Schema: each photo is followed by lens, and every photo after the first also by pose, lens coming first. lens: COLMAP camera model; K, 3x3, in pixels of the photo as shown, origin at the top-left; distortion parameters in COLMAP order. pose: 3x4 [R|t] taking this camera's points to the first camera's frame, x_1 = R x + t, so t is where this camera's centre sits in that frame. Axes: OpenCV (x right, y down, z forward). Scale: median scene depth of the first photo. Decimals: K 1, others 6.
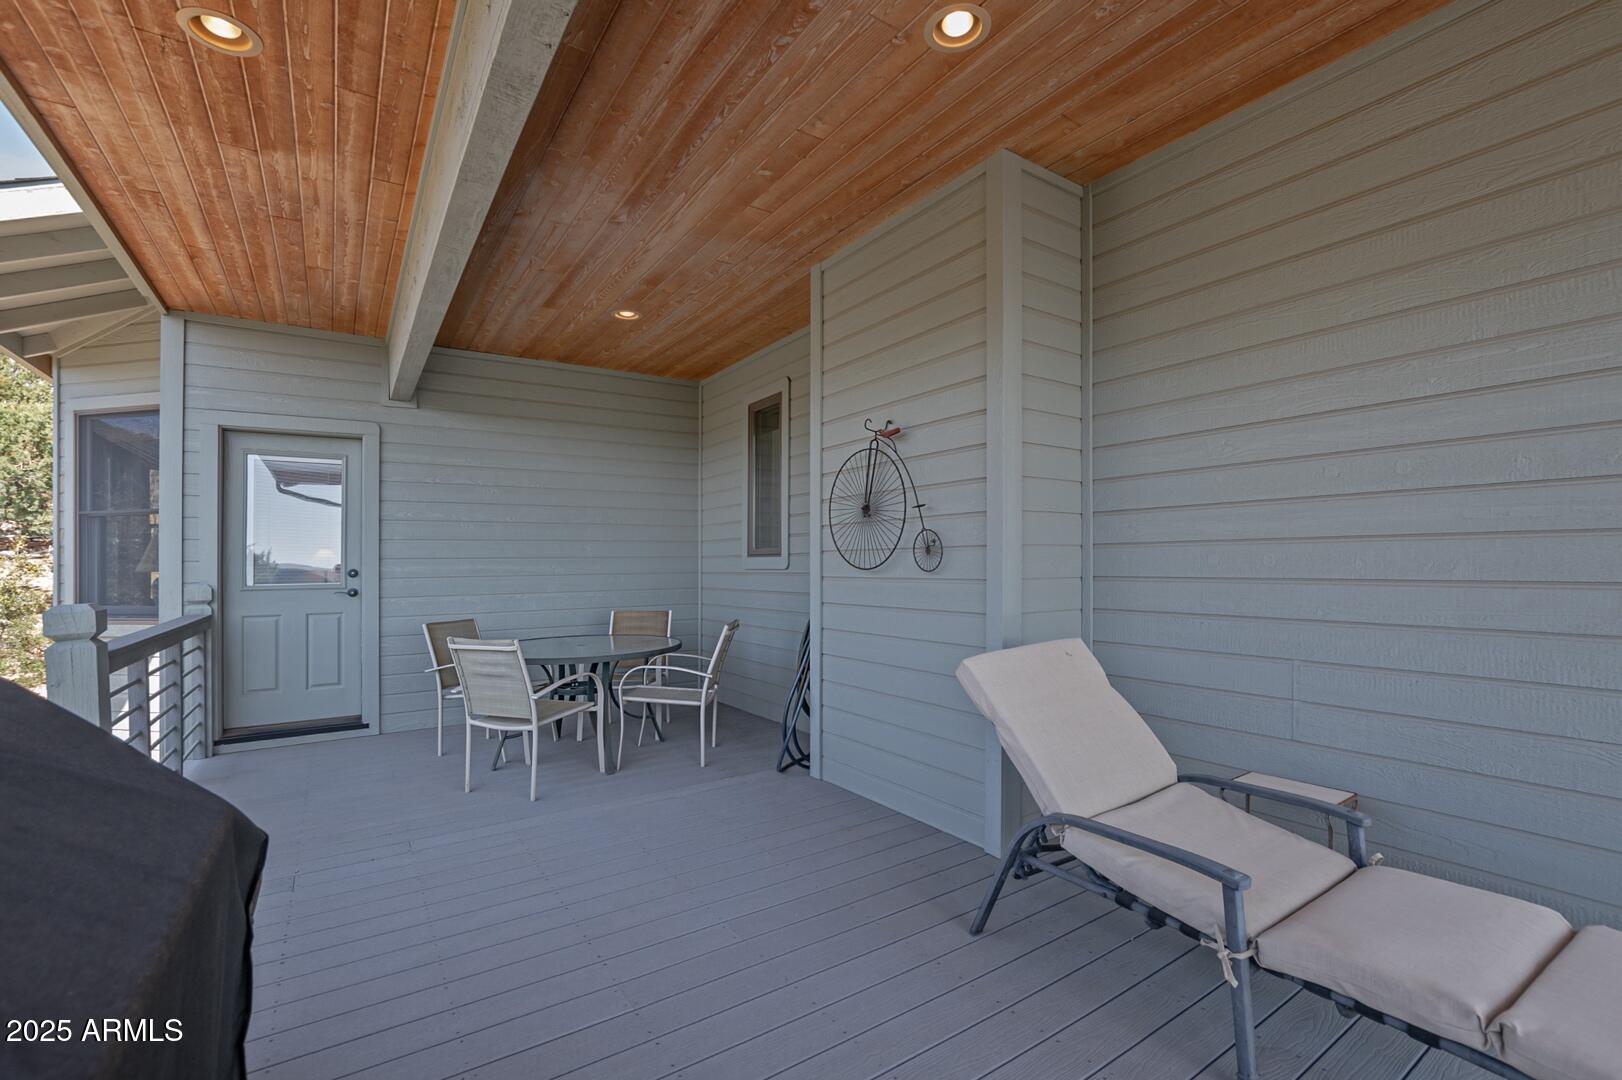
lens RADIAL K [[723.5, 0, 811.2], [0, 723.5, 557.4], [0, 0, 1]] dist [-0.004331, -0.000630]
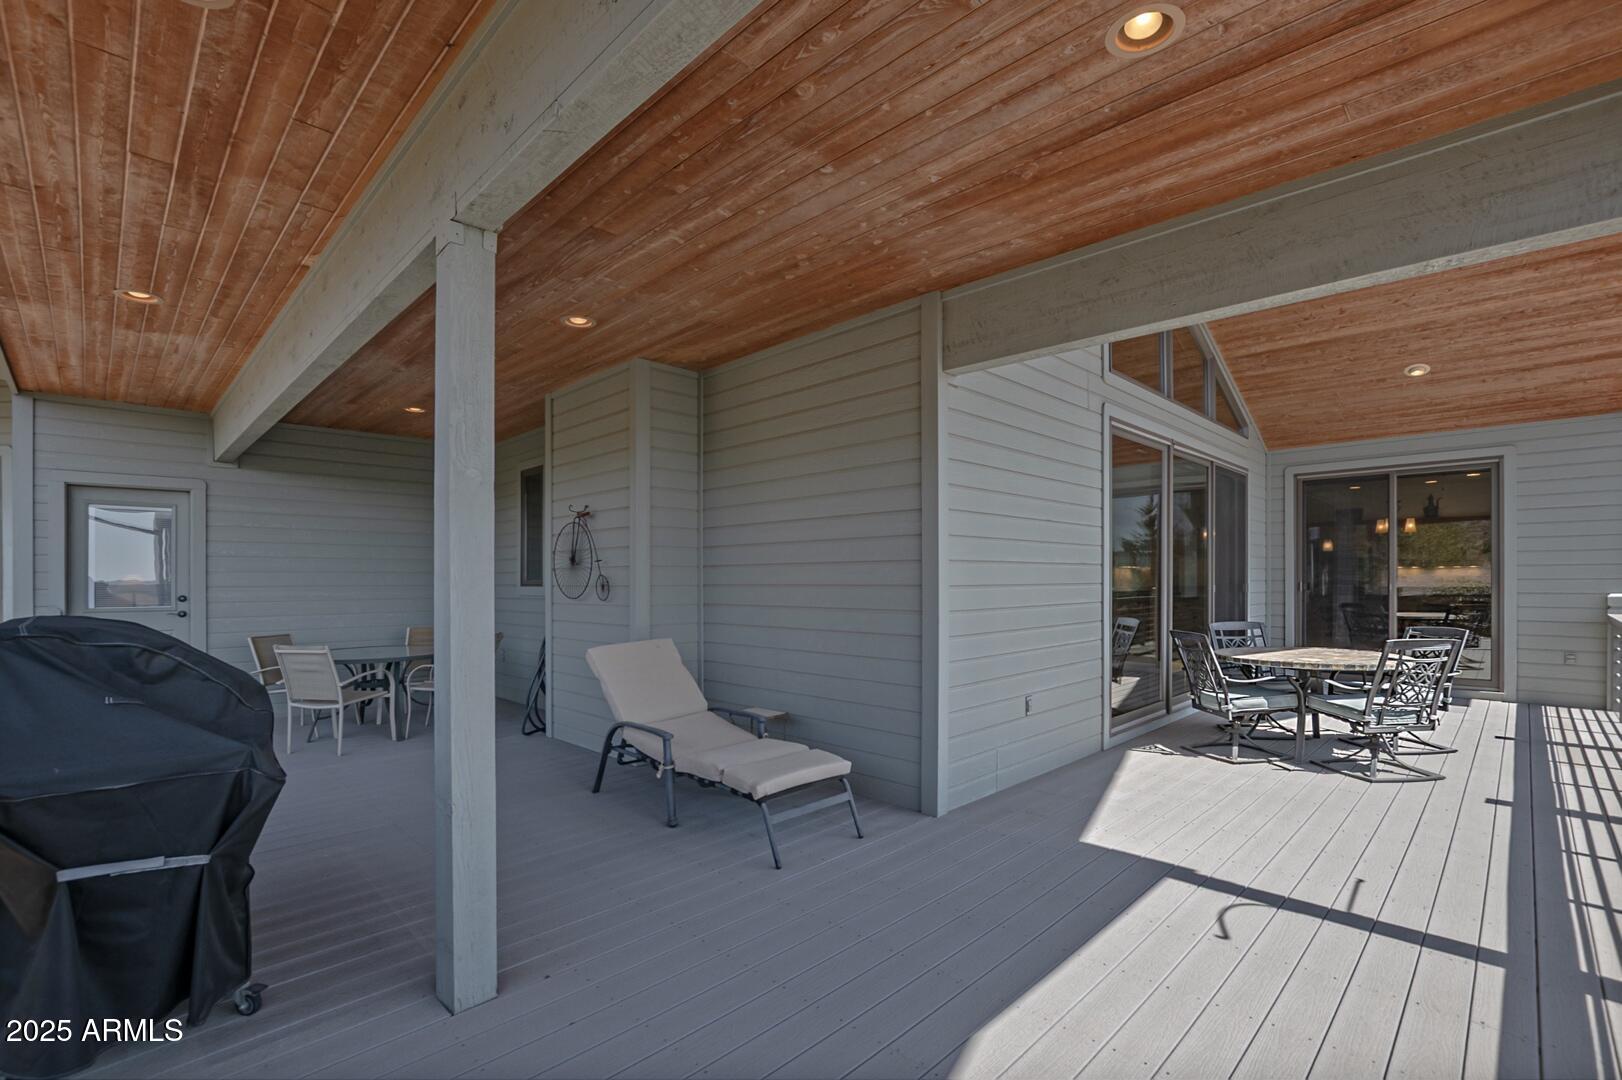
lens RADIAL K [[725.0, 0, 800.8], [0, 725.0, 590.9], [0, 0, 1]] dist [-0.000610, -0.000426]
pose [[0.981116, 0.003838, 0.193382, 0.238751], [-0.007796, 0.999775, 0.019713, -0.032944], [-0.193263, -0.020849, 0.980925, -0.595190]]
